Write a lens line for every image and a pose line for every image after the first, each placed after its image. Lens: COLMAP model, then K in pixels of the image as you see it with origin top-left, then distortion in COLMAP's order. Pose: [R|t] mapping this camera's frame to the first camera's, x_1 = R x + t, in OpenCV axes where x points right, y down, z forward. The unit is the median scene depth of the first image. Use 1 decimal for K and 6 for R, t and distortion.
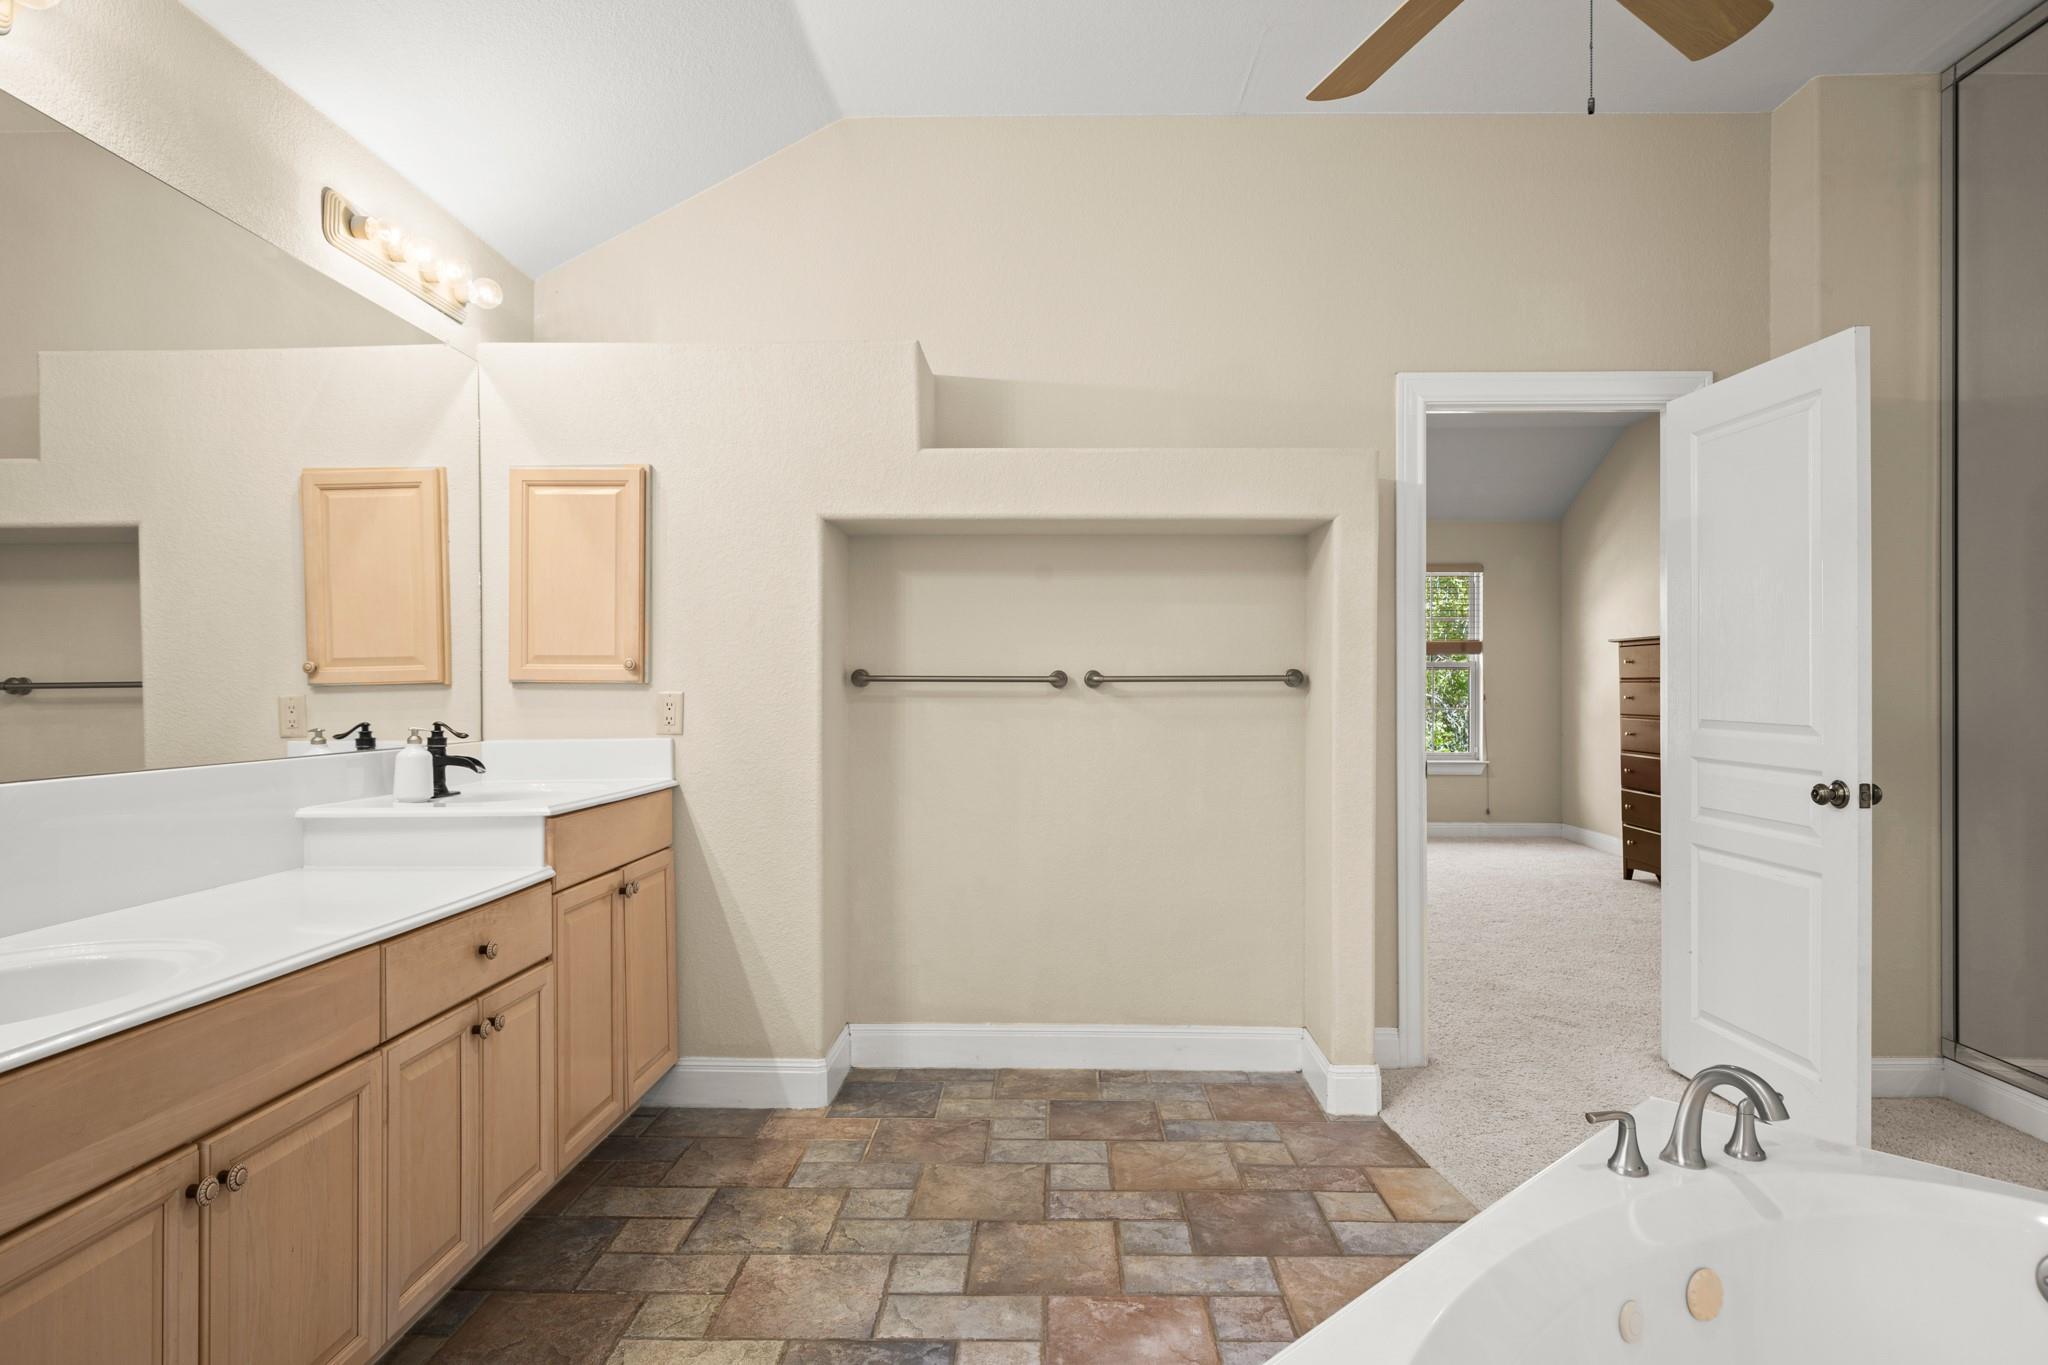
lens RADIAL K [[1168.5, 0, 1031.2], [0, 1168.5, 684.0], [0, 0, 1]] dist [-0.002099, -0.000446]
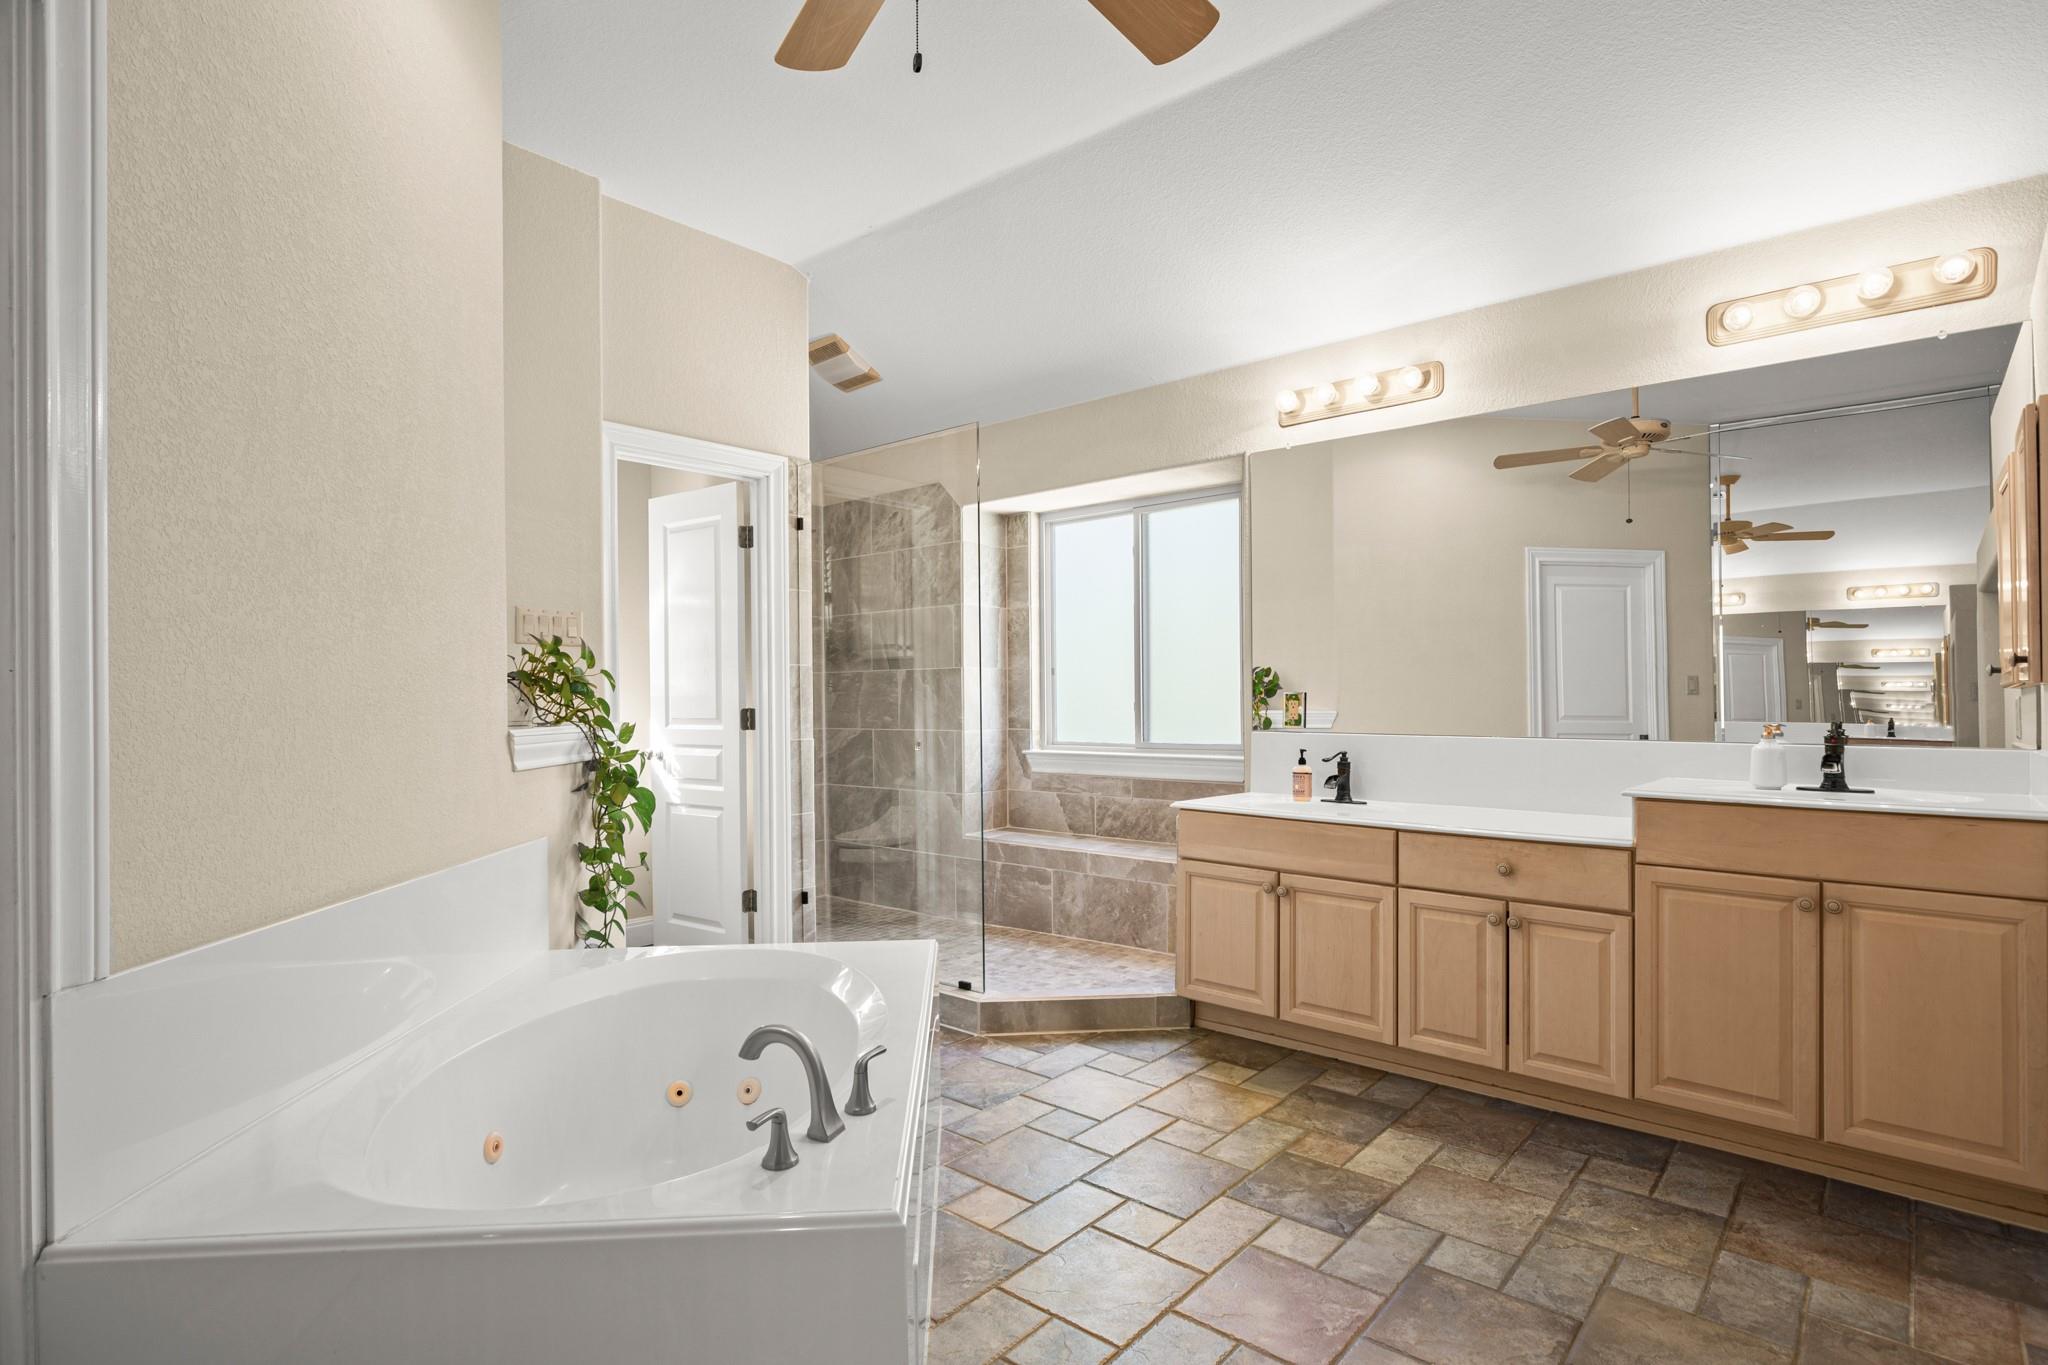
lens RADIAL K [[1015.1, 0, 1031.6], [0, 1015.1, 692.8], [0, 0, 1]] dist [-0.000756, -0.000105]
pose [[-0.645075, 0.002385, -0.764115, 0.750230], [0.008779, 0.999952, -0.004291, 0.003094], [0.764069, -0.009476, -0.645065, 1.140141]]
